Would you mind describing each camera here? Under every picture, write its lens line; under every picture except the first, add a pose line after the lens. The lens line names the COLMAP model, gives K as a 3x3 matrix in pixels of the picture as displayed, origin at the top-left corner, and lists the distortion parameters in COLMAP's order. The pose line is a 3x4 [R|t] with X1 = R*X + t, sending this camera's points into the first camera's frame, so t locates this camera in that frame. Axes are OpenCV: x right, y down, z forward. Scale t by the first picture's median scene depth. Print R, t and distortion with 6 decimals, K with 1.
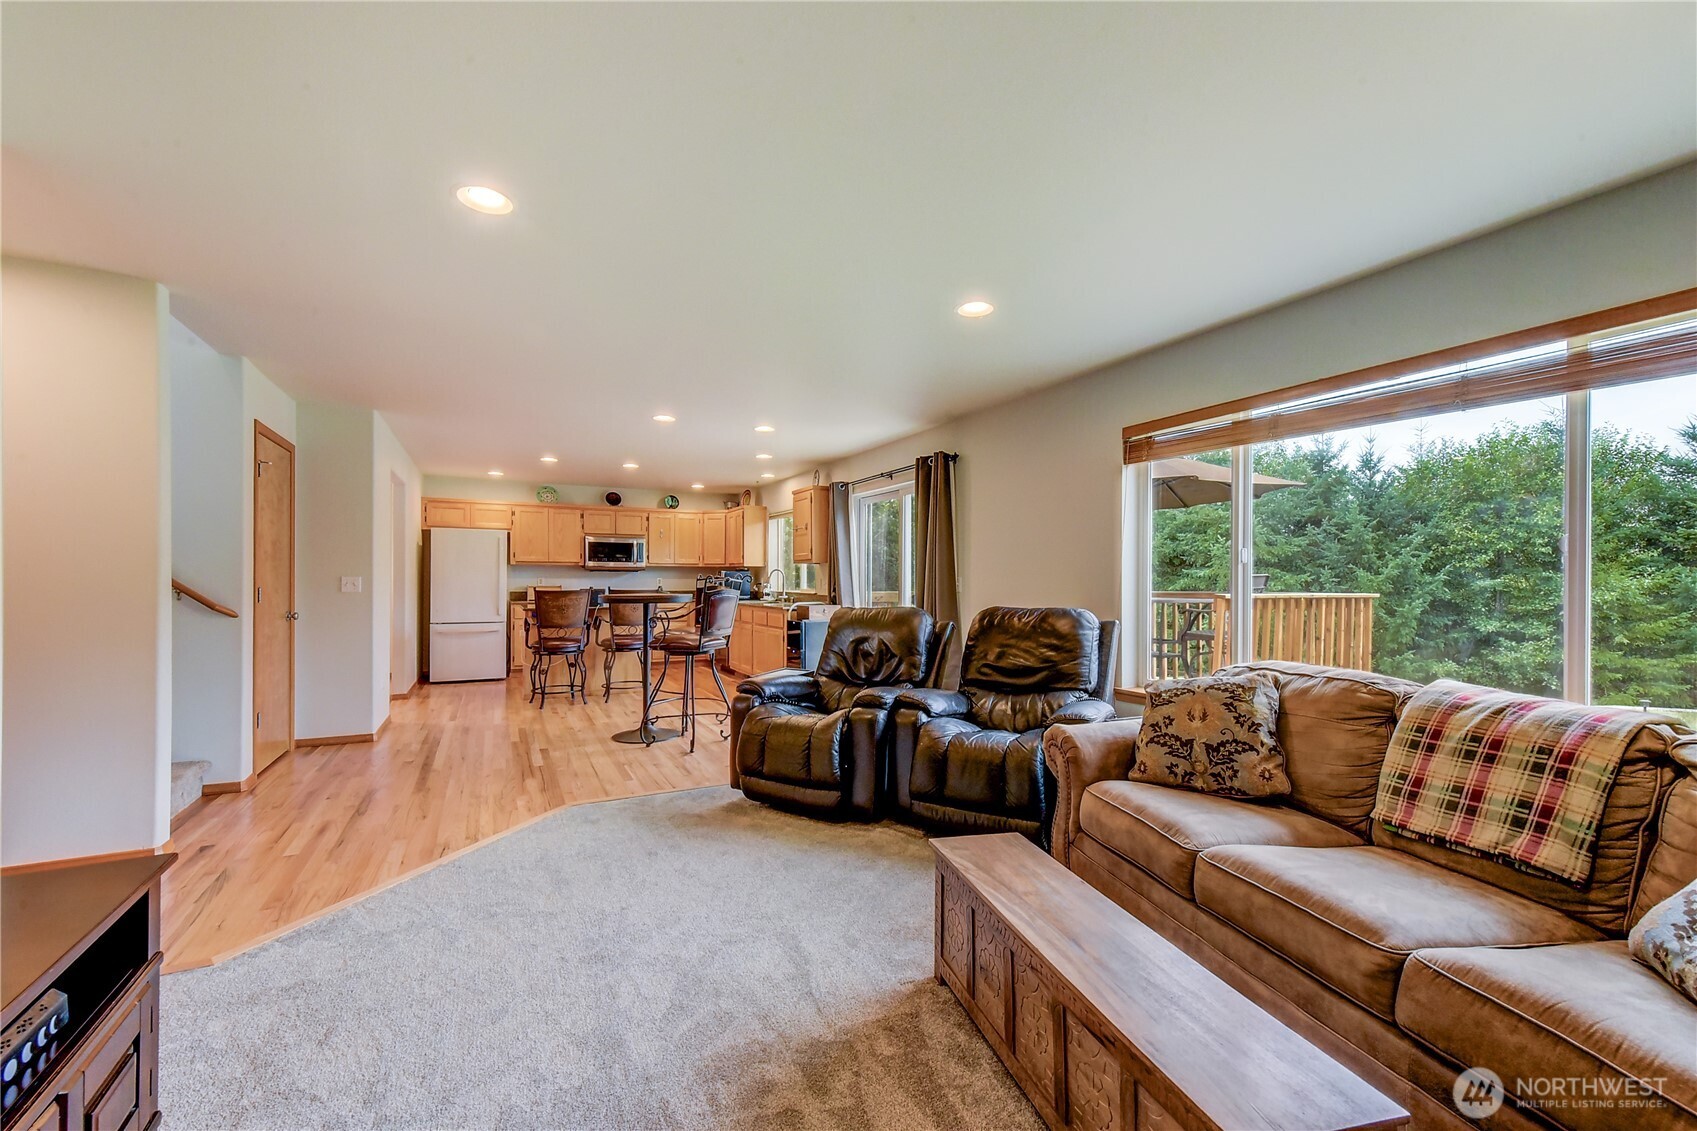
lens RADIAL K [[691.9, 0, 856.3], [0, 691.9, 568.4], [0, 0, 1]] dist [0.002442, 0.000627]
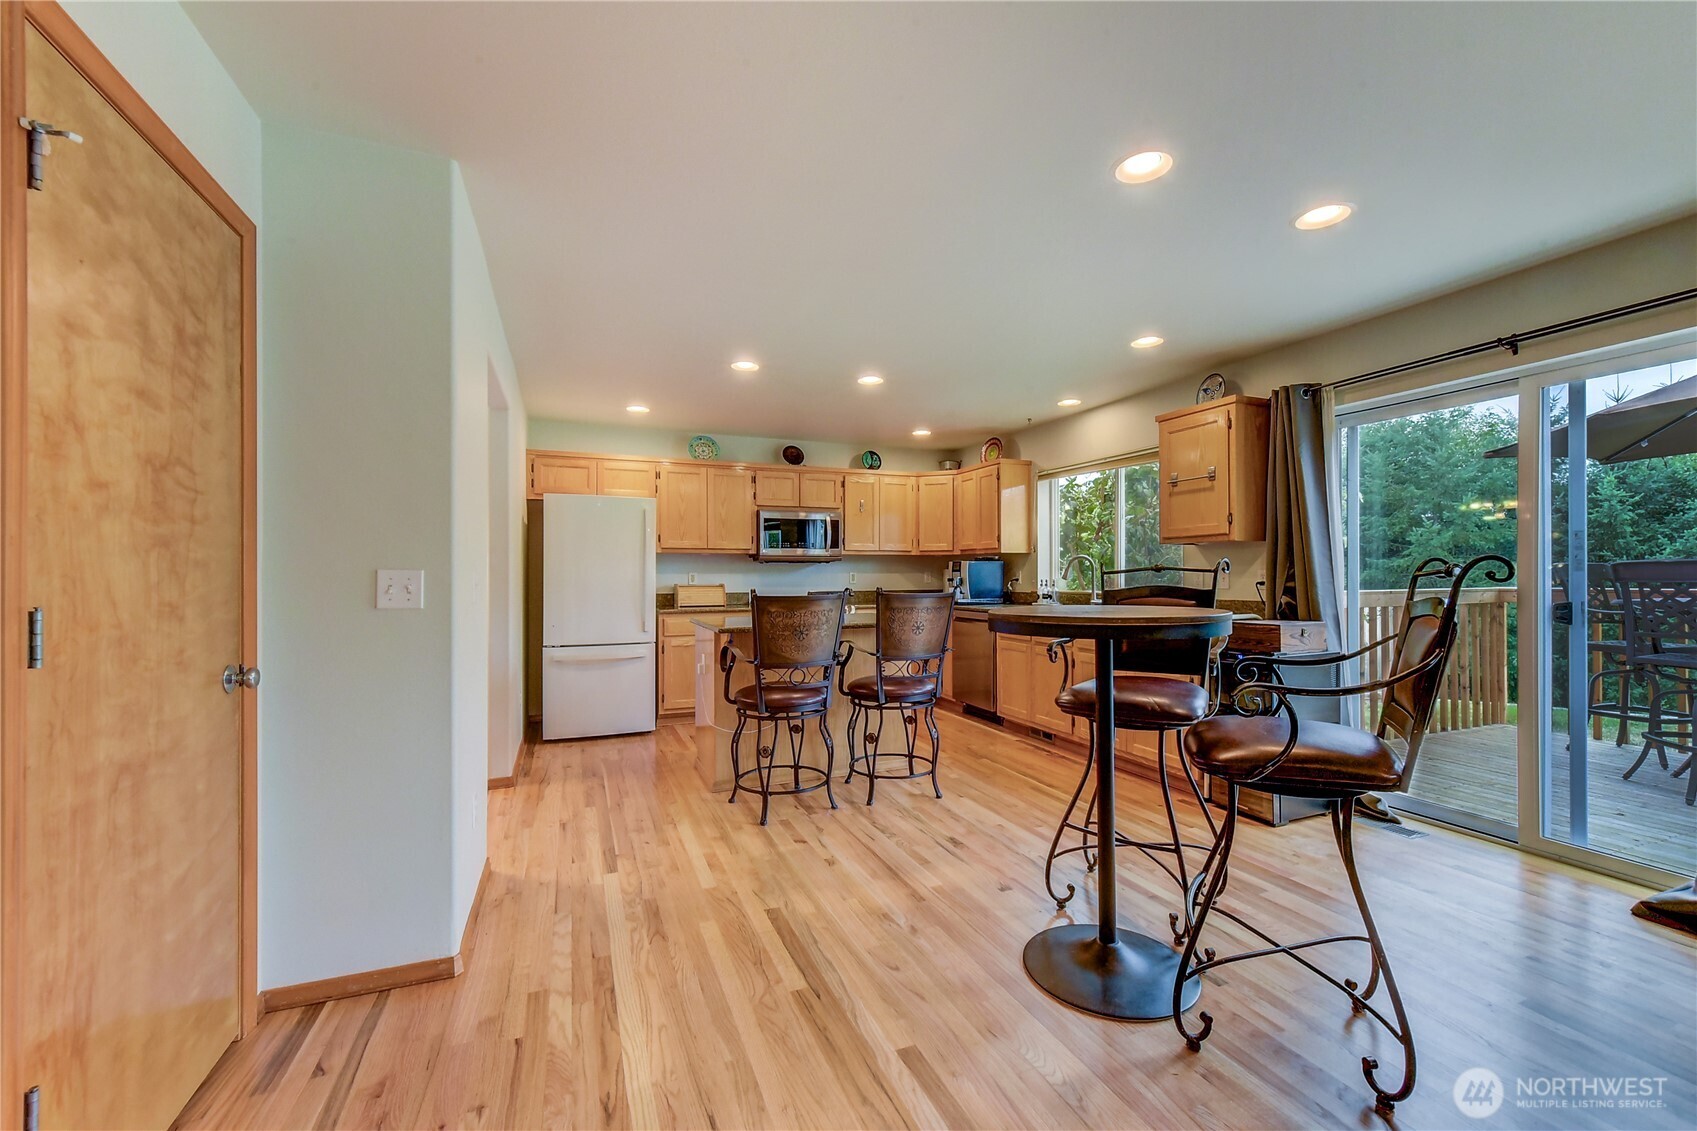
lens RADIAL K [[691.9, 0, 861.2], [0, 691.9, 562.4], [0, 0, 1]] dist [0.002442, 0.000627]
pose [[0.996446, -0.007860, -0.083866, -0.247833], [0.007771, 0.999969, -0.001388, 0.006077], [0.083874, 0.000731, 0.996476, 0.359608]]
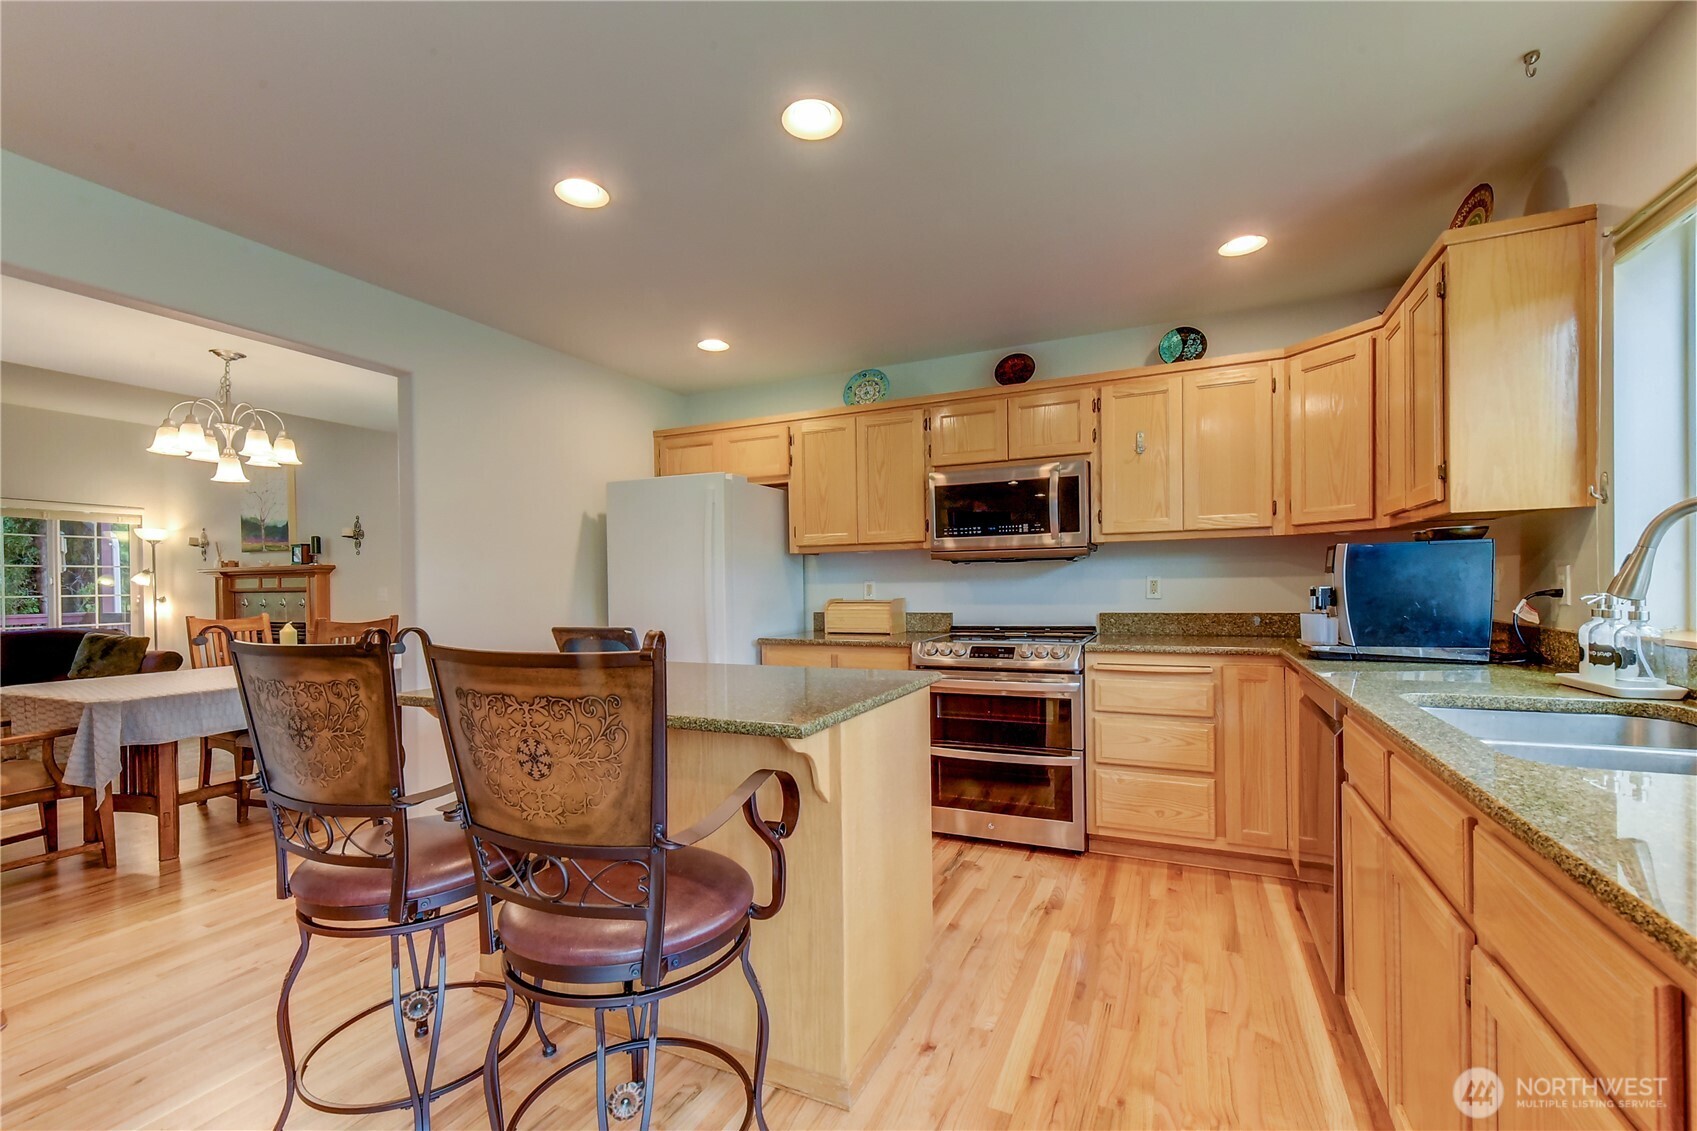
lens RADIAL K [[741.2, 0, 818.8], [0, 741.2, 596.6], [0, 0, 1]] dist [0.004819, 0.000121]
pose [[0.588765, -0.000523, -0.808304, -0.093719], [0.030237, 0.999314, 0.021378, 0.012613], [0.807739, -0.037027, 0.588377, 0.727868]]
